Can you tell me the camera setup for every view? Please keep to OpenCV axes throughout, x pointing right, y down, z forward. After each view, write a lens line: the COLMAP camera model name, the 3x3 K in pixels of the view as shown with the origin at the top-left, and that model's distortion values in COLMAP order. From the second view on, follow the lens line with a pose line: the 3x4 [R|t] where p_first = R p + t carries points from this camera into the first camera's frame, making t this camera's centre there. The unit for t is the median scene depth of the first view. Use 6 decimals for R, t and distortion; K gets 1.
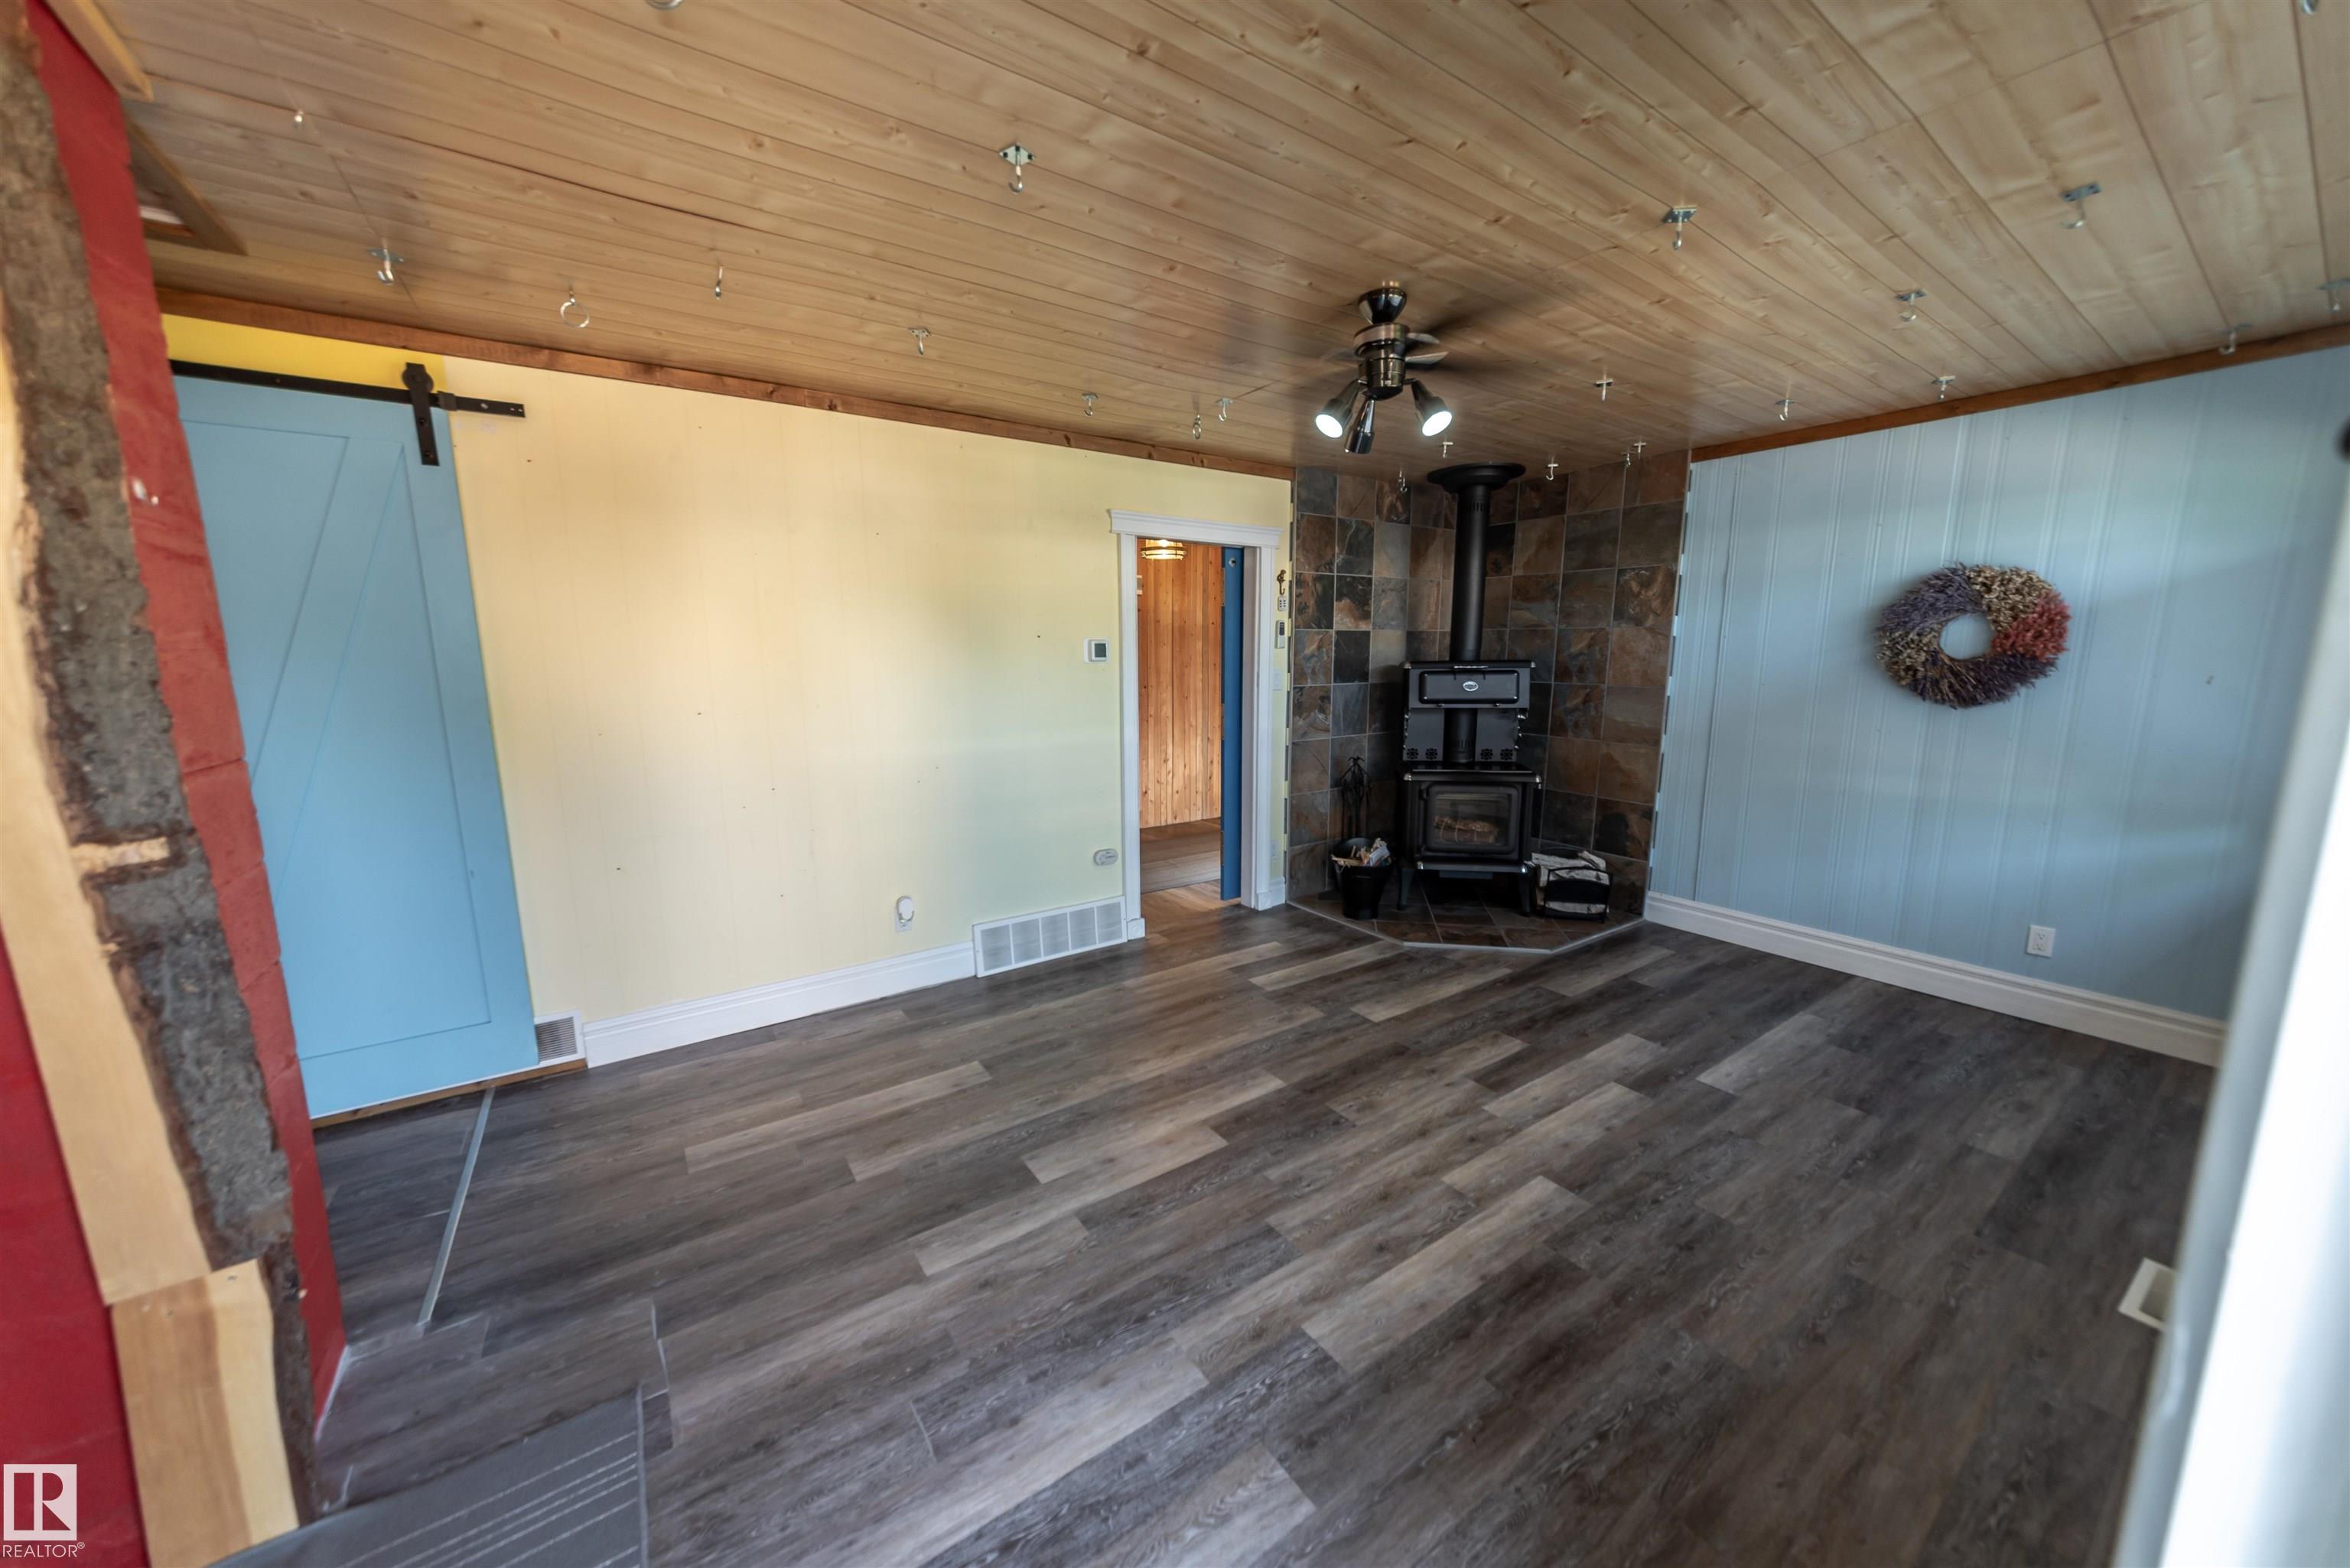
lens RADIAL K [[817.3, 0, 1175.0], [0, 817.3, 784.0], [0, 0, 1]] dist [0.000710, -0.001951]
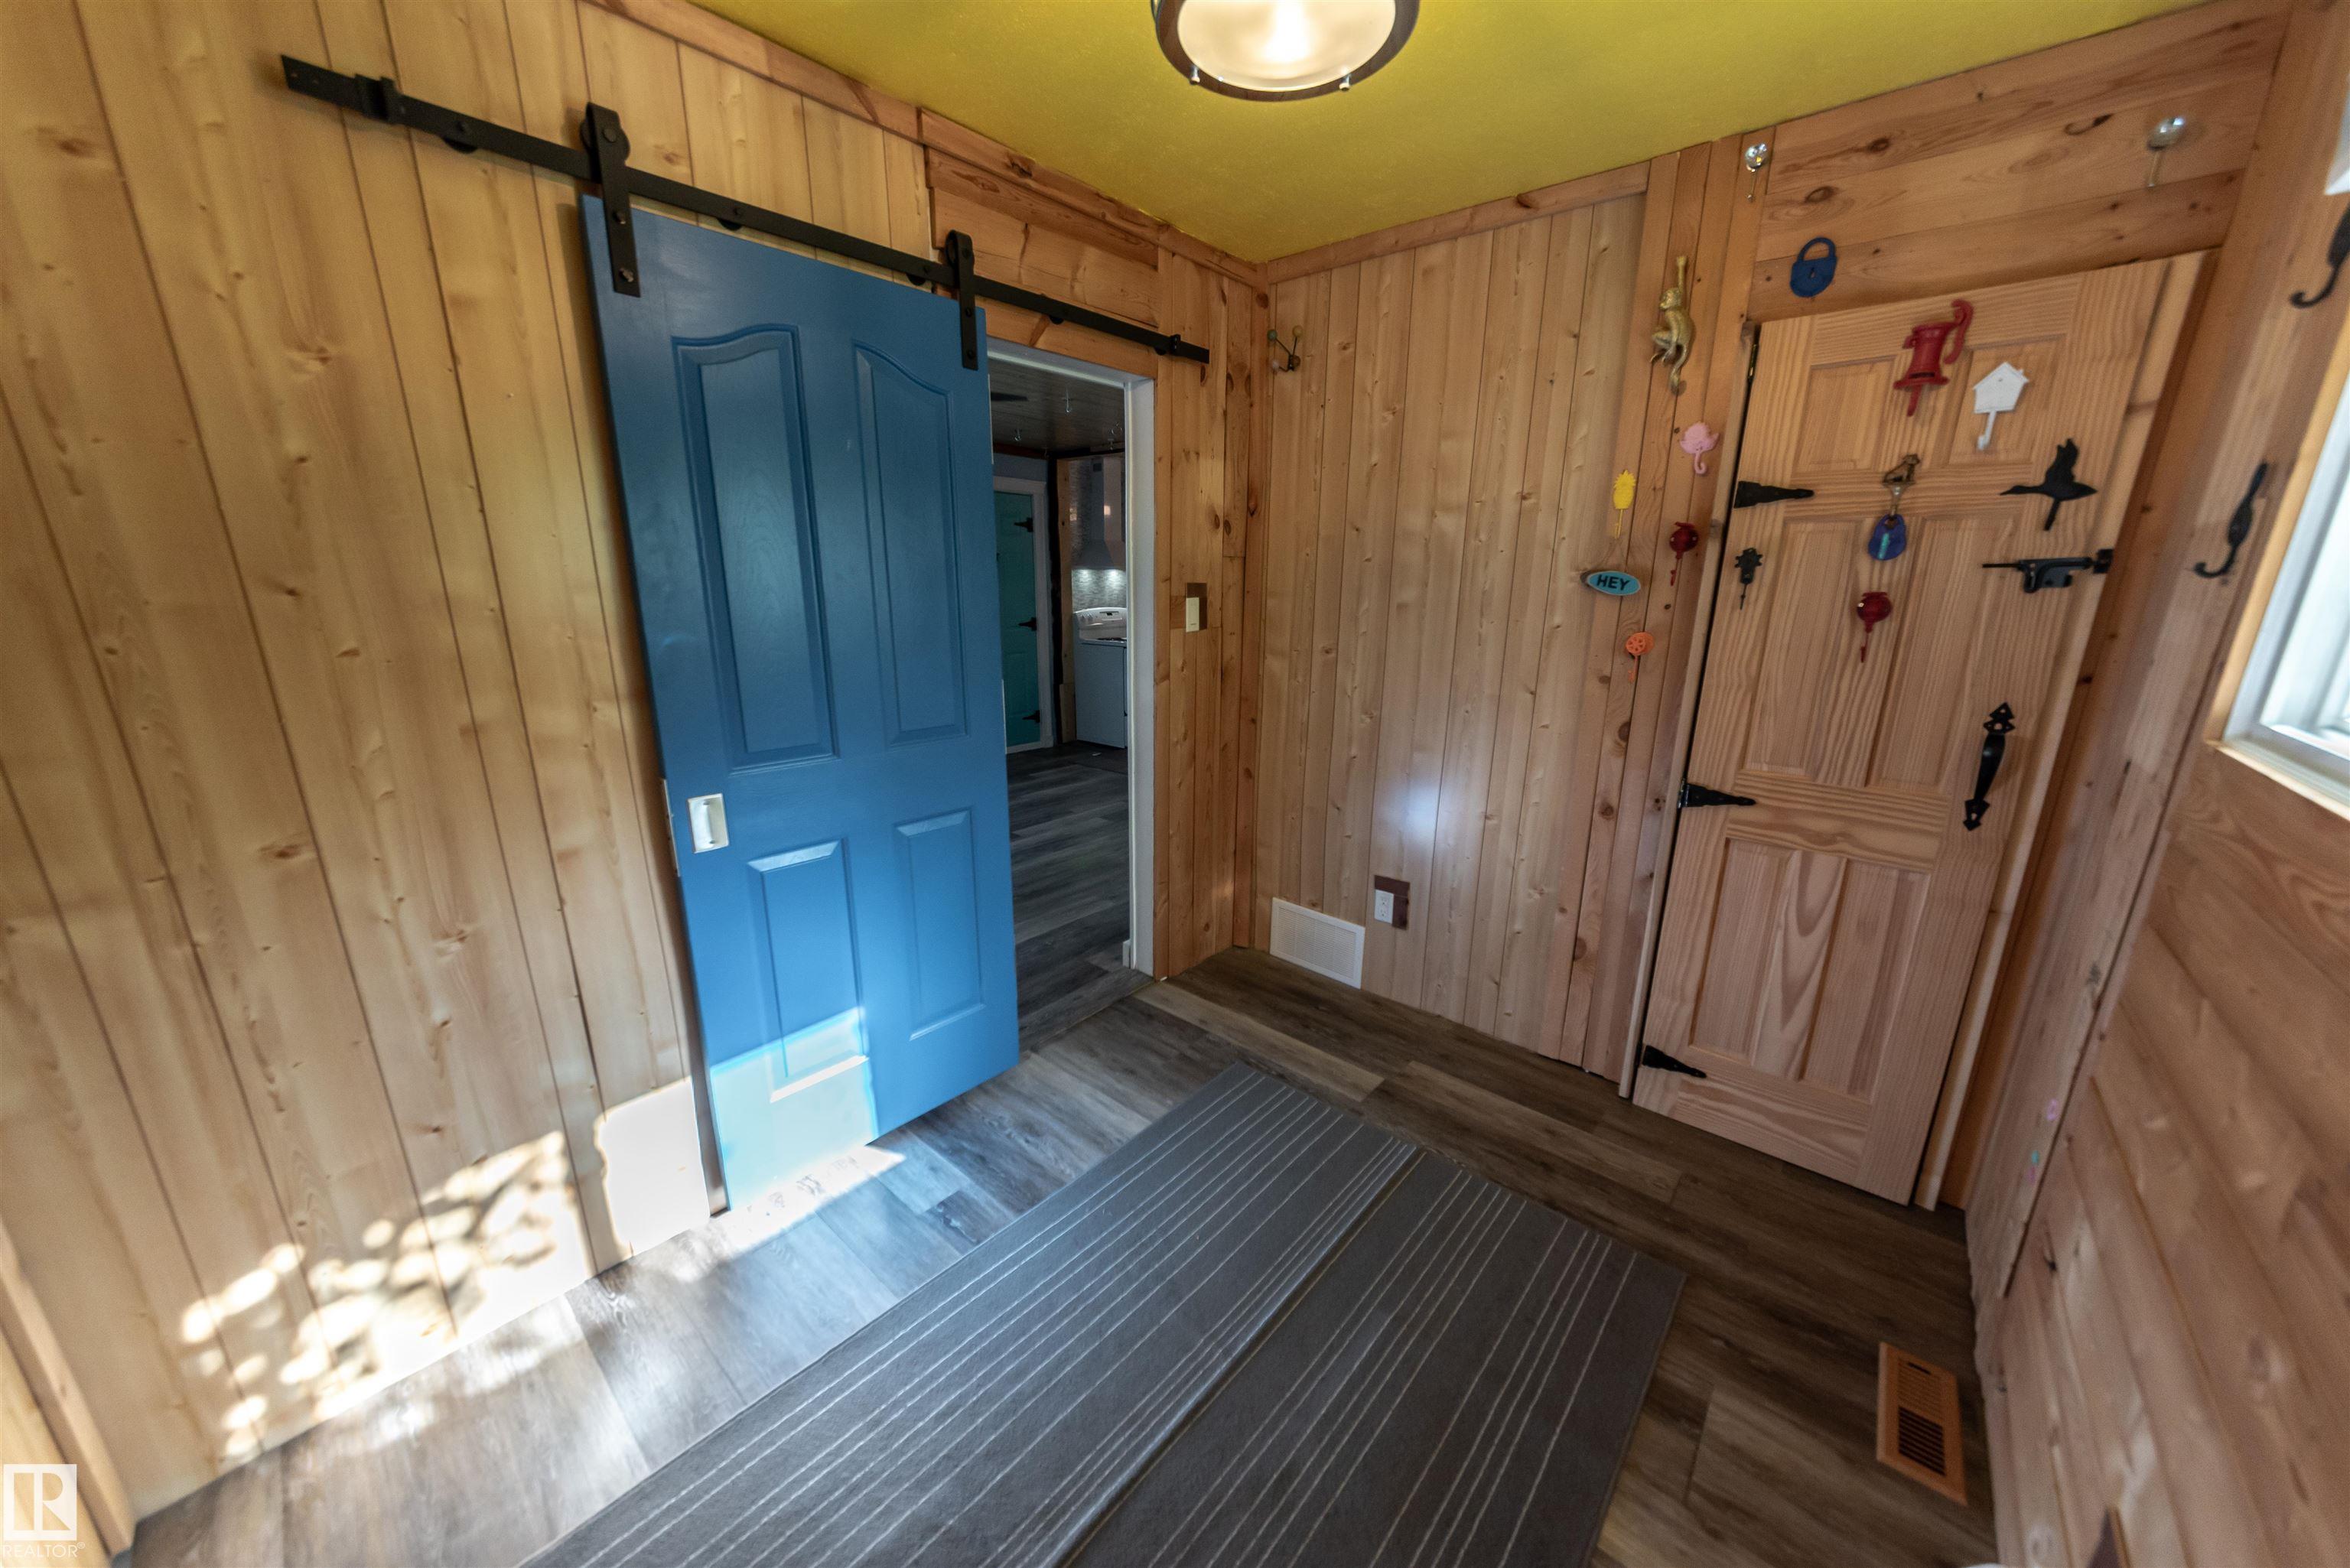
lens RADIAL K [[827.1, 0, 1175.0], [0, 827.1, 784.0], [0, 0, 1]] dist [0.000380, -0.000196]
pose [[-0.969898, 0.056193, -0.236940, 0.100224], [-0.042621, 0.918818, 0.392373, -0.313030], [0.239754, 0.390660, -0.888765, 1.969775]]
